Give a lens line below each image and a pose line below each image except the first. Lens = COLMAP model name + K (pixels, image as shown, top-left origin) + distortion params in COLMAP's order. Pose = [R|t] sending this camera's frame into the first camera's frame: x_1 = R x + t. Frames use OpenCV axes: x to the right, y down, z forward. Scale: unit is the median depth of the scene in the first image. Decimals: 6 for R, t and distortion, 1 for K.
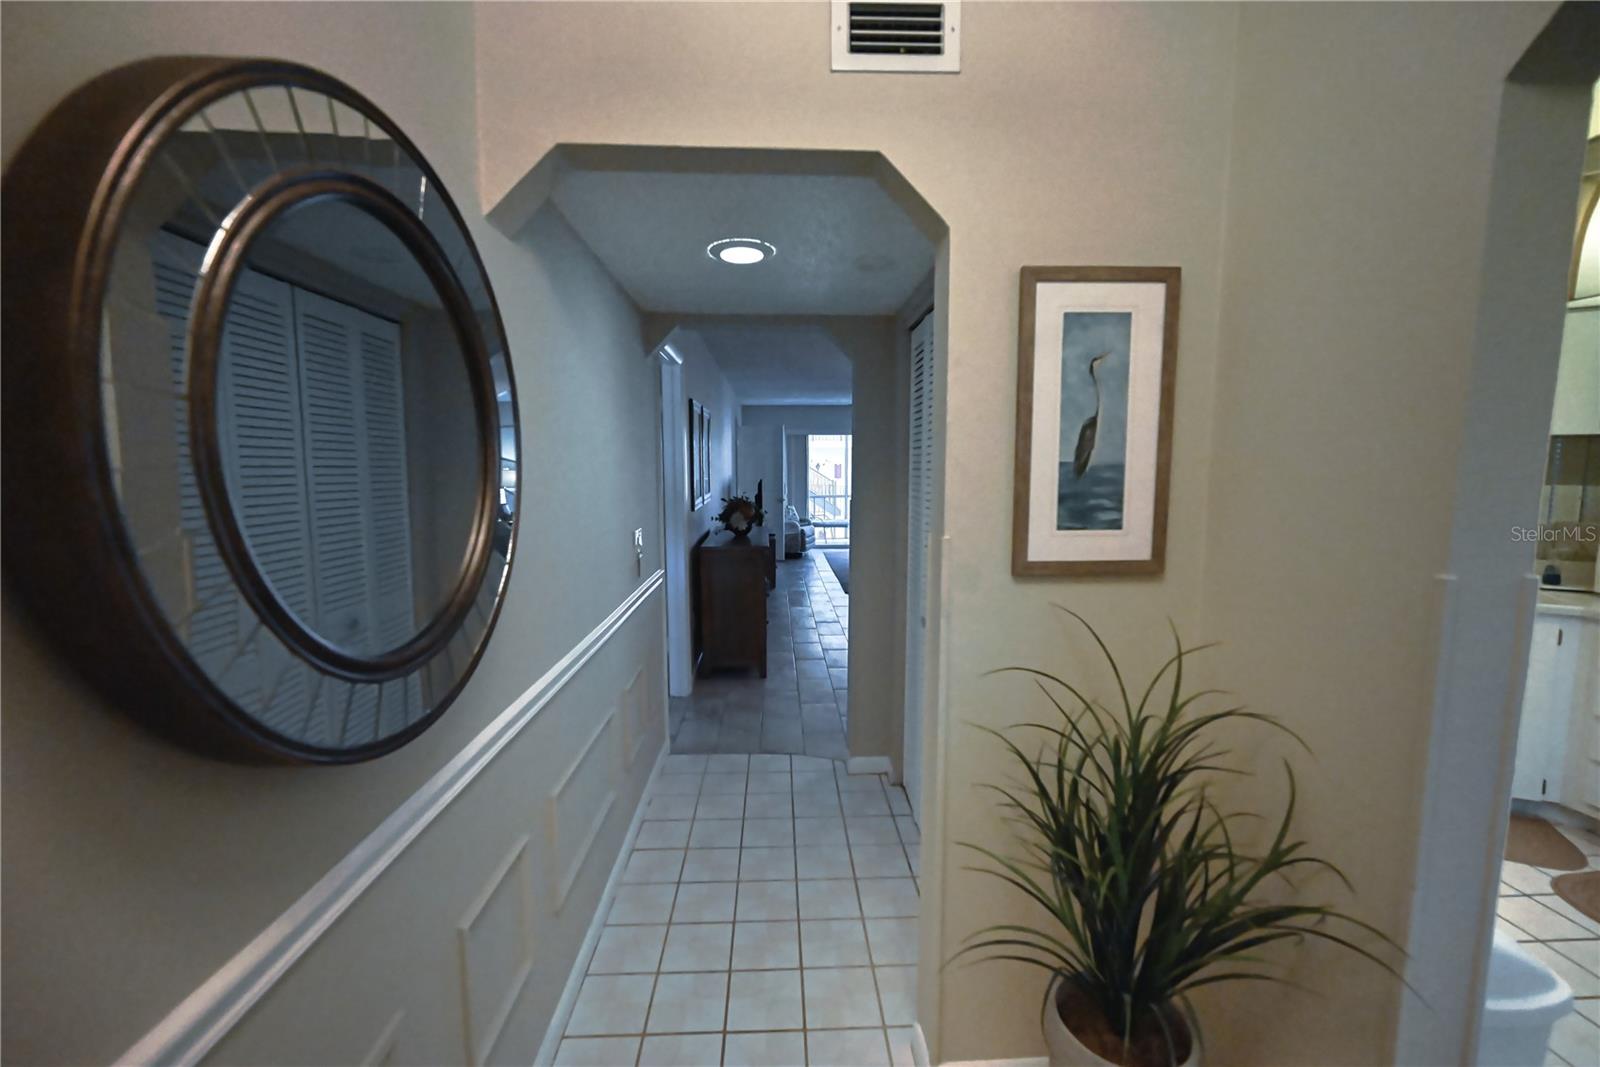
lens RADIAL K [[648.6, 0, 800.0], [0, 648.6, 533.5], [0, 0, 1]] dist [0.000390, 0.000144]
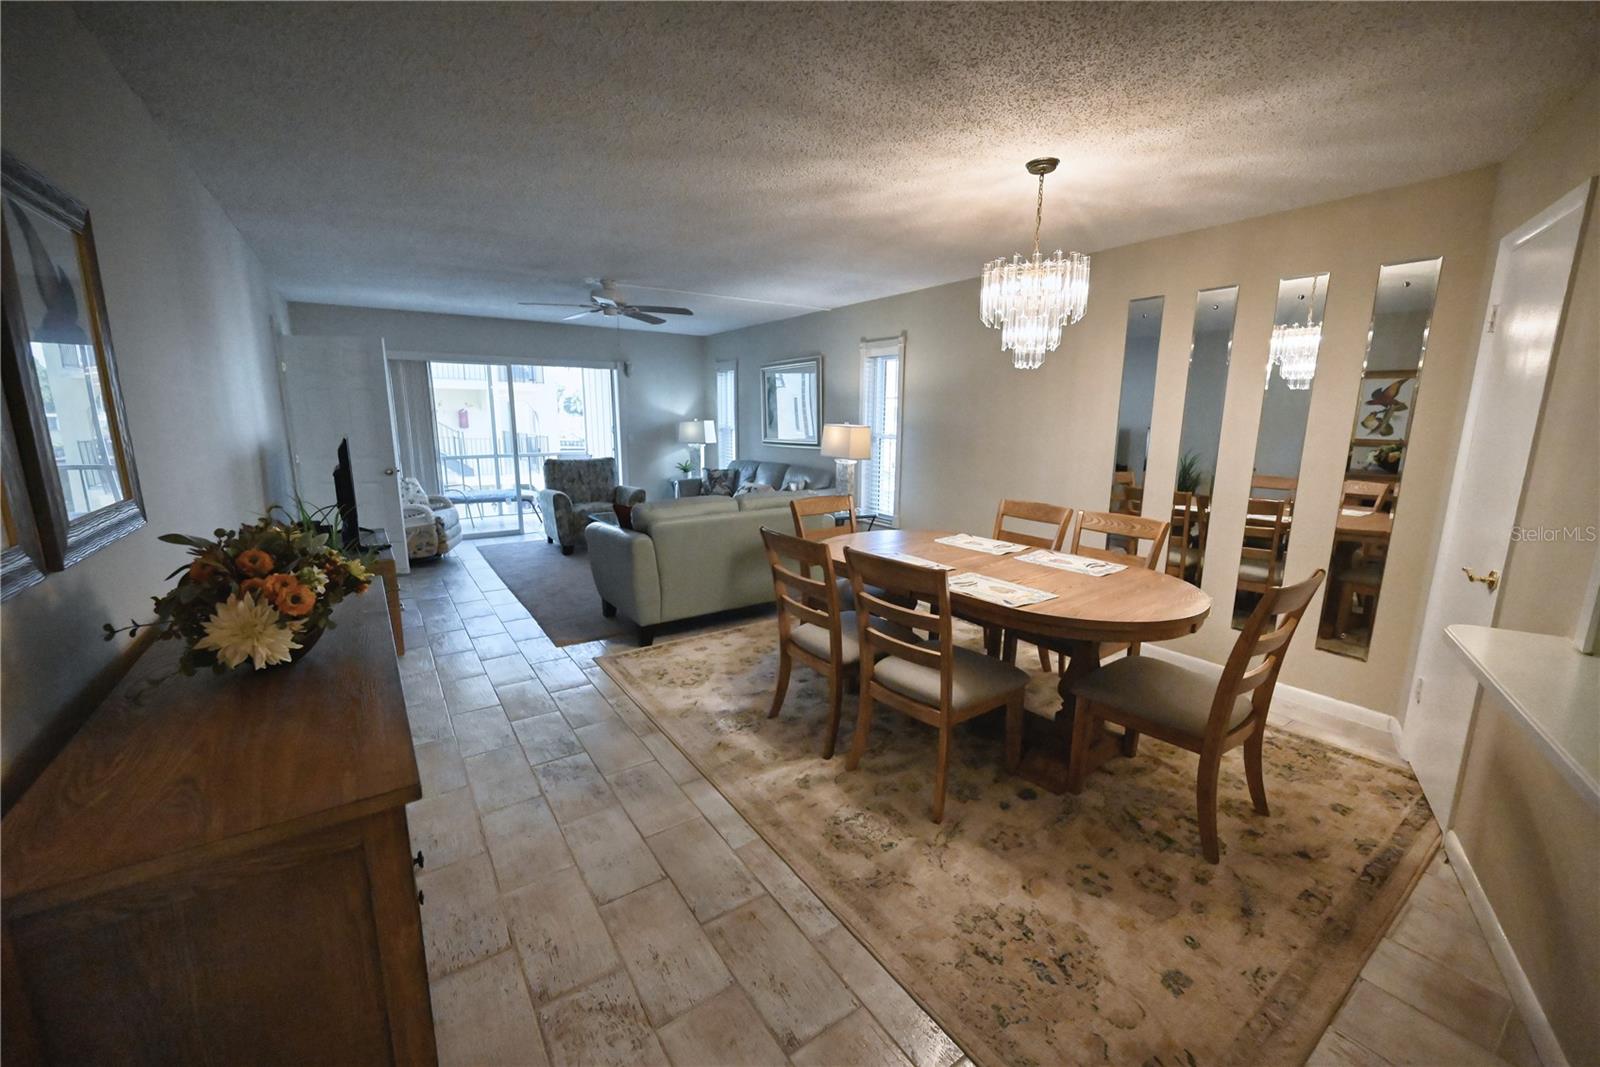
lens RADIAL K [[628.3, 0, 801.6], [0, 628.3, 533.5], [0, 0, 1]] dist [-0.000414, 0.000008]
pose [[0.847752, -0.101788, 0.520534, -0.015265], [0.054229, 0.992903, 0.105840, -0.034994], [-0.527613, -0.061498, 0.847256, 0.315167]]
